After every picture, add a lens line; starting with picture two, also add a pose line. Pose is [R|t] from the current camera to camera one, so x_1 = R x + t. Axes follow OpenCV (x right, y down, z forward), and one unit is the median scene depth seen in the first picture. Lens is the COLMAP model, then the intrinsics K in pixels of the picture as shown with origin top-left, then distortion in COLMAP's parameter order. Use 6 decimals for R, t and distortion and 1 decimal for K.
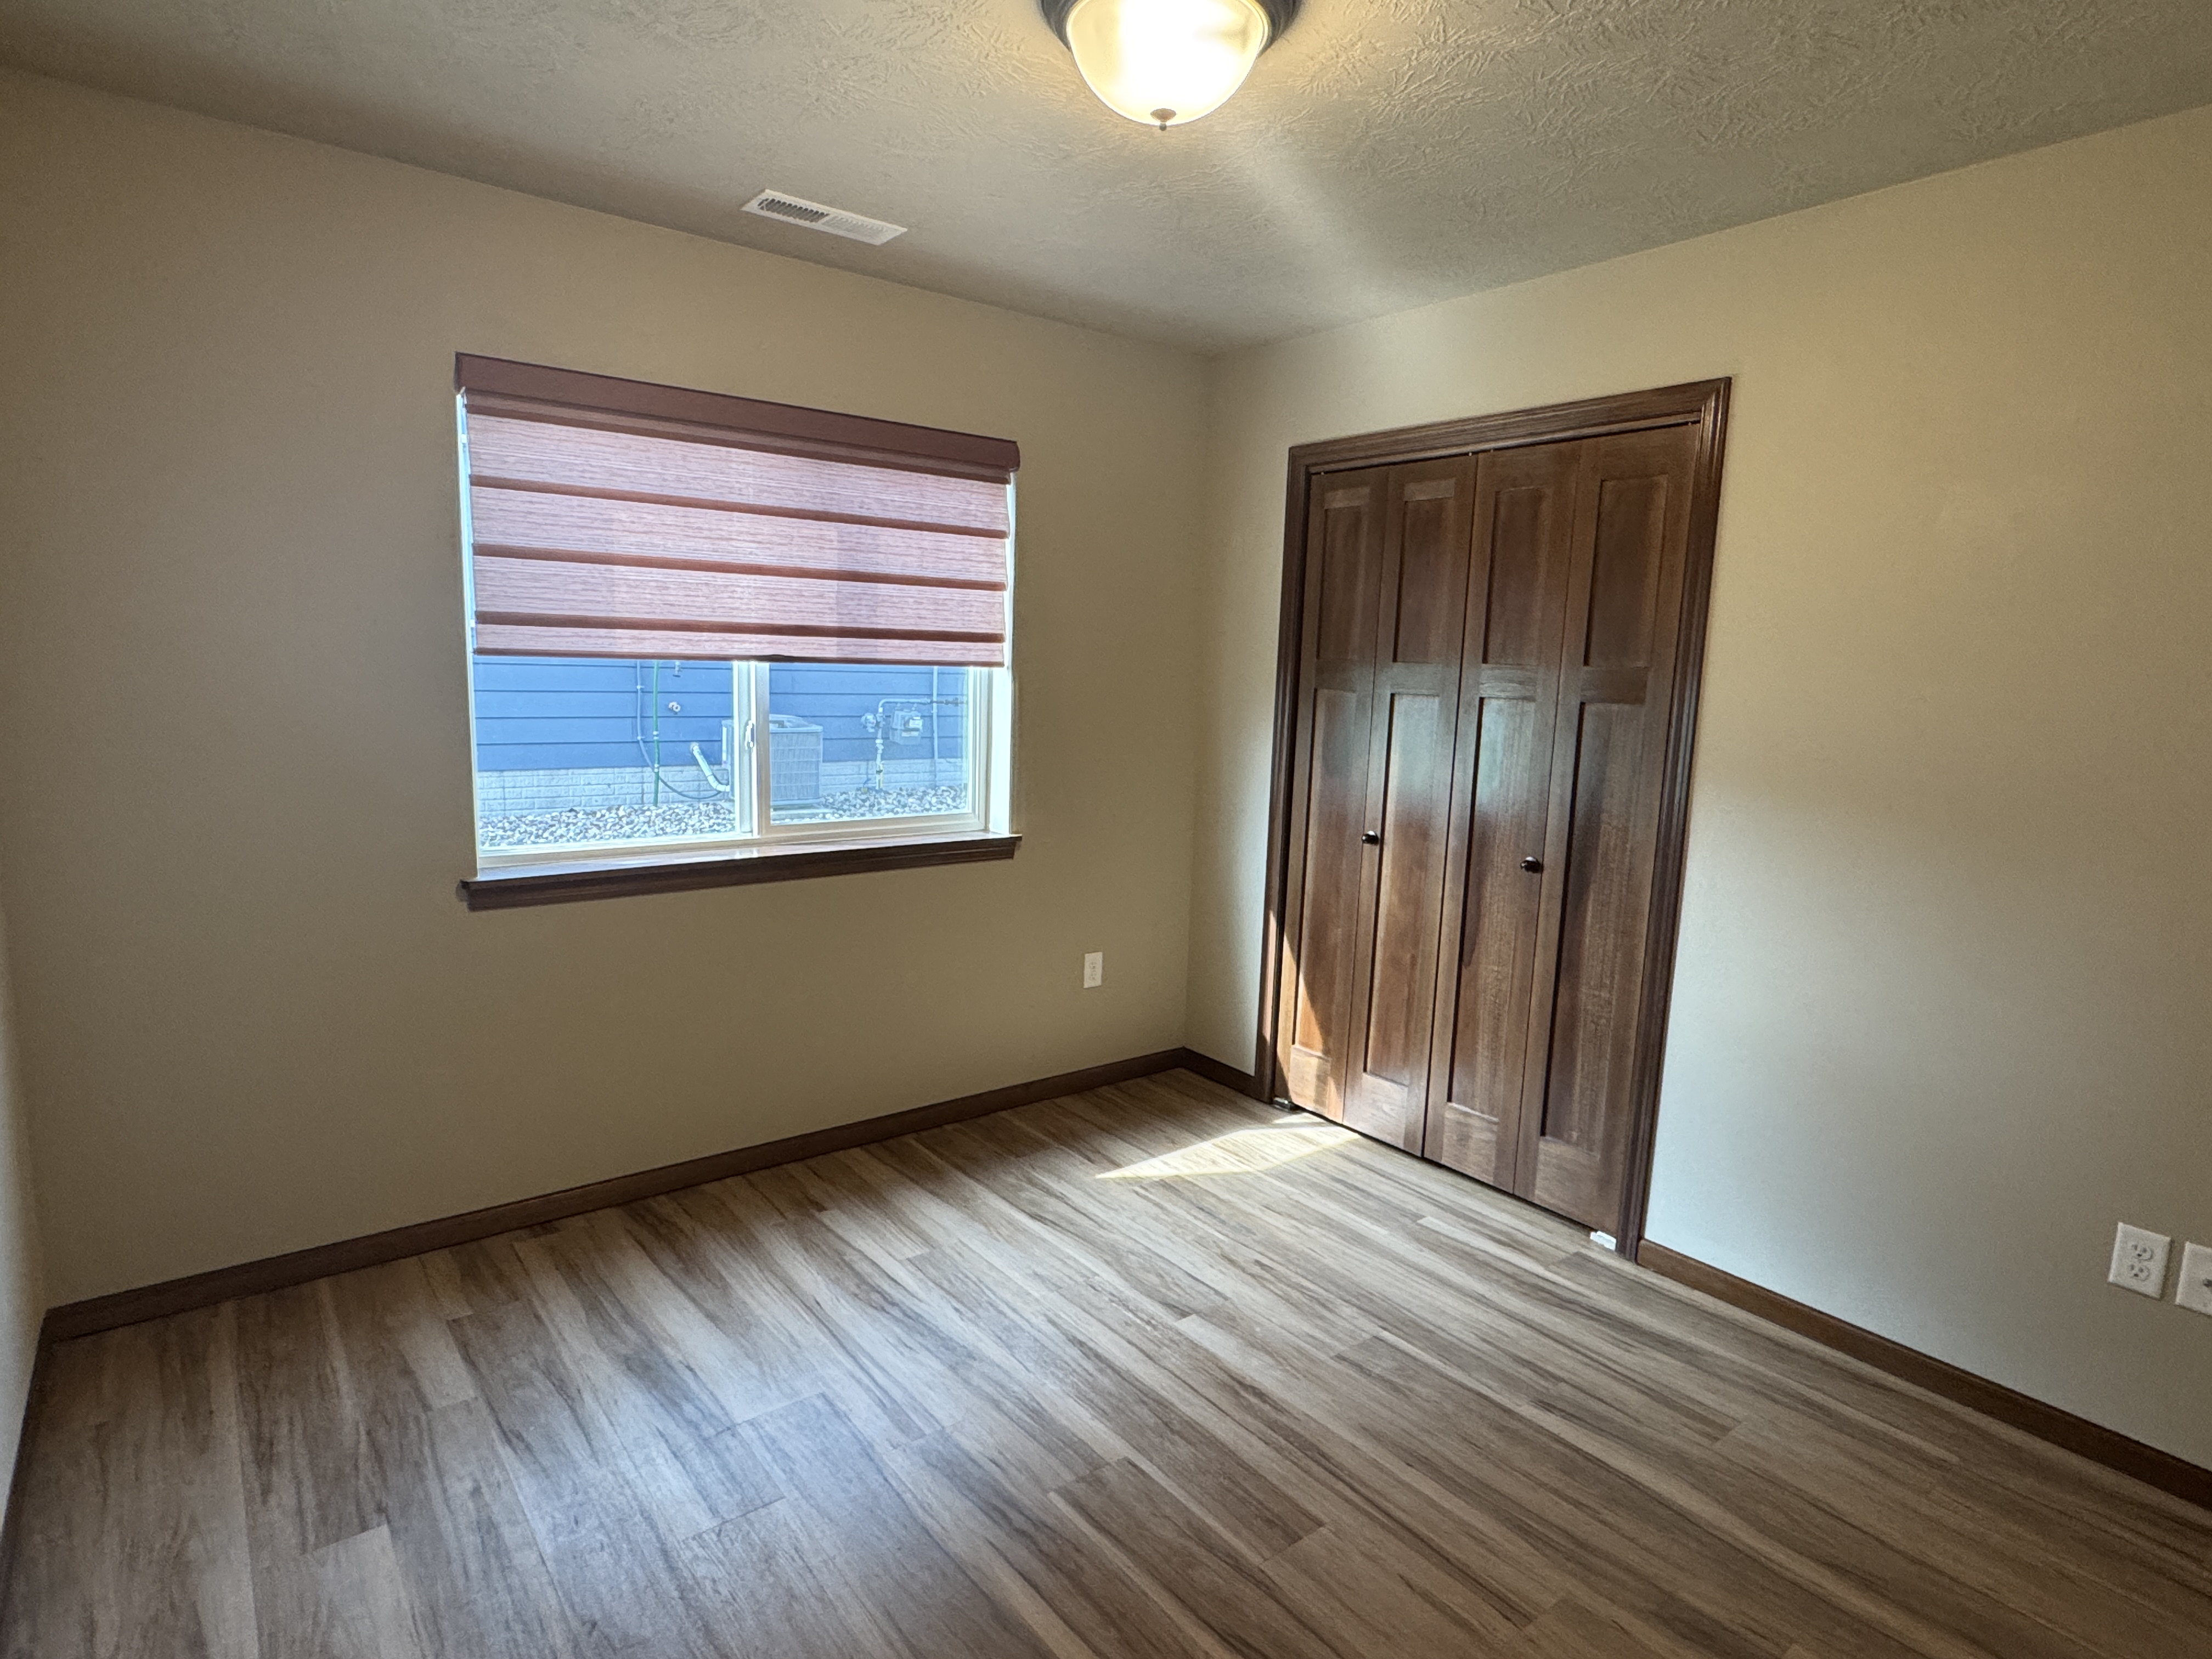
lens RADIAL K [[1189.5, 0, 1102.4], [0, 1189.5, 831.6], [0, 0, 1]] dist [-0.001214, -0.000203]
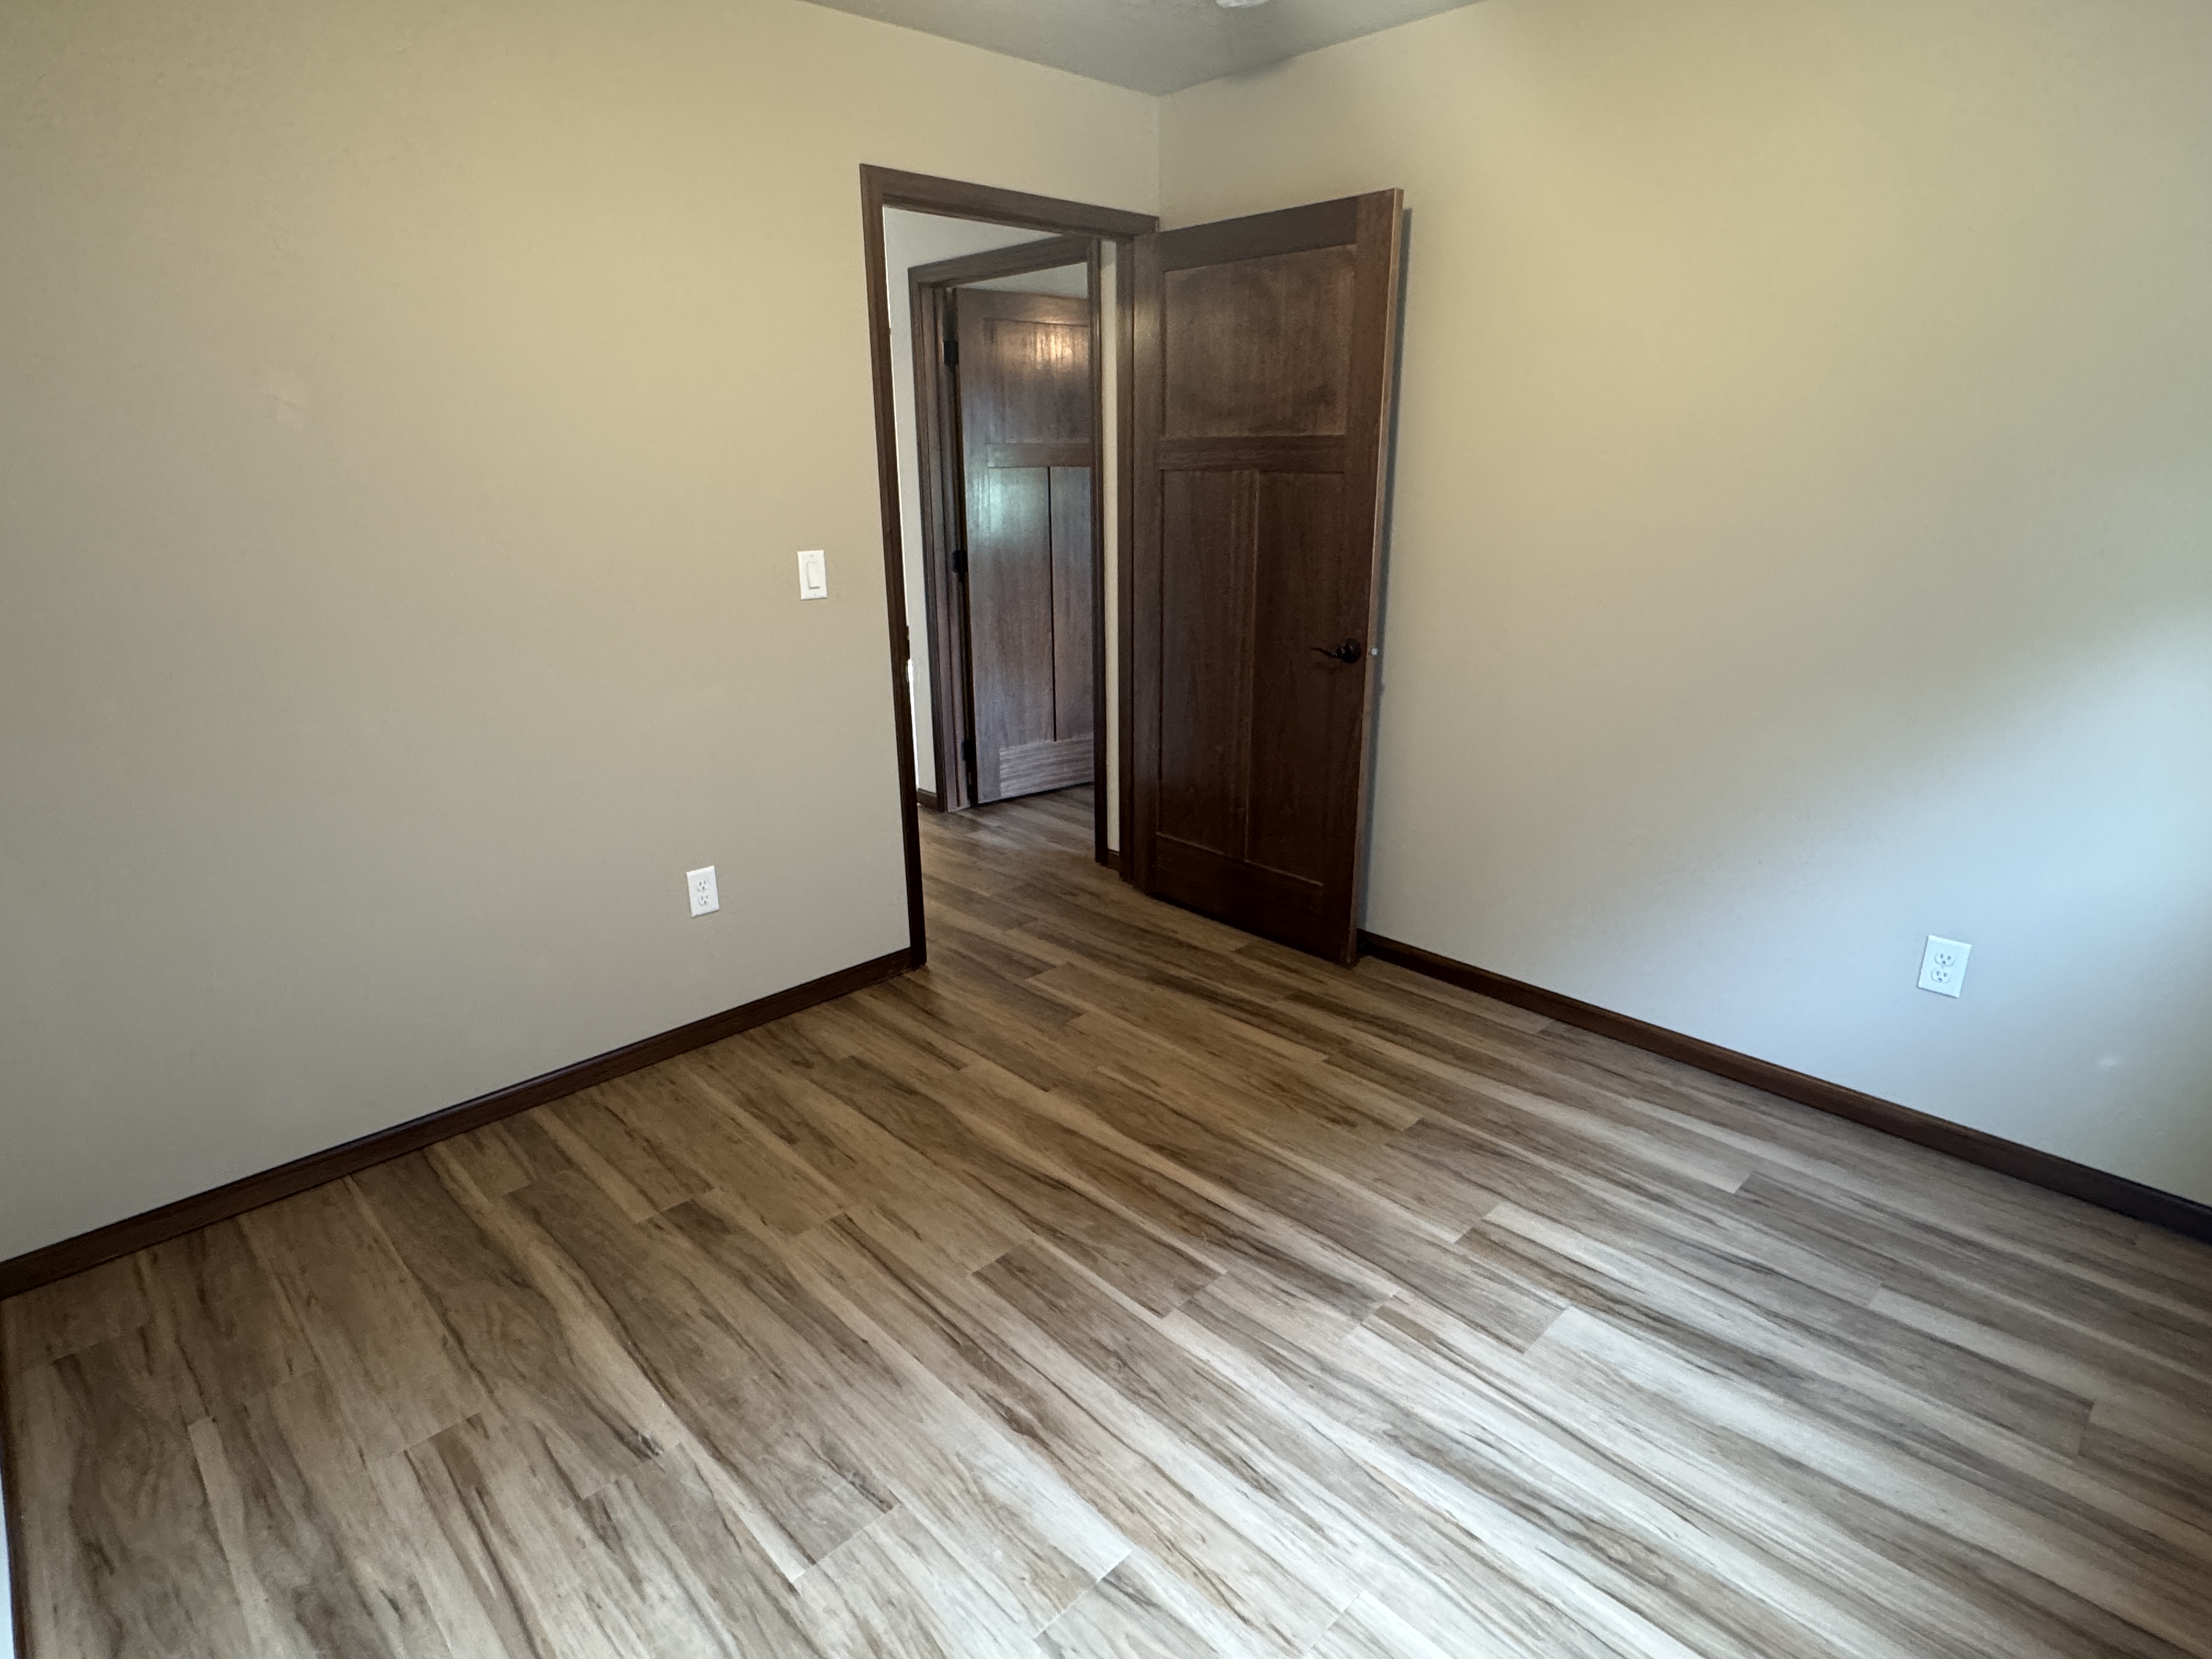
lens RADIAL K [[1189.5, 0, 1102.4], [0, 1189.5, 831.6], [0, 0, 1]] dist [-0.001214, -0.000203]
pose [[-0.994267, 0.012564, -0.106189, 0.158822], [-0.034549, 0.902062, 0.430221, -0.234689], [0.101194, 0.431423, -0.896456, 1.616536]]
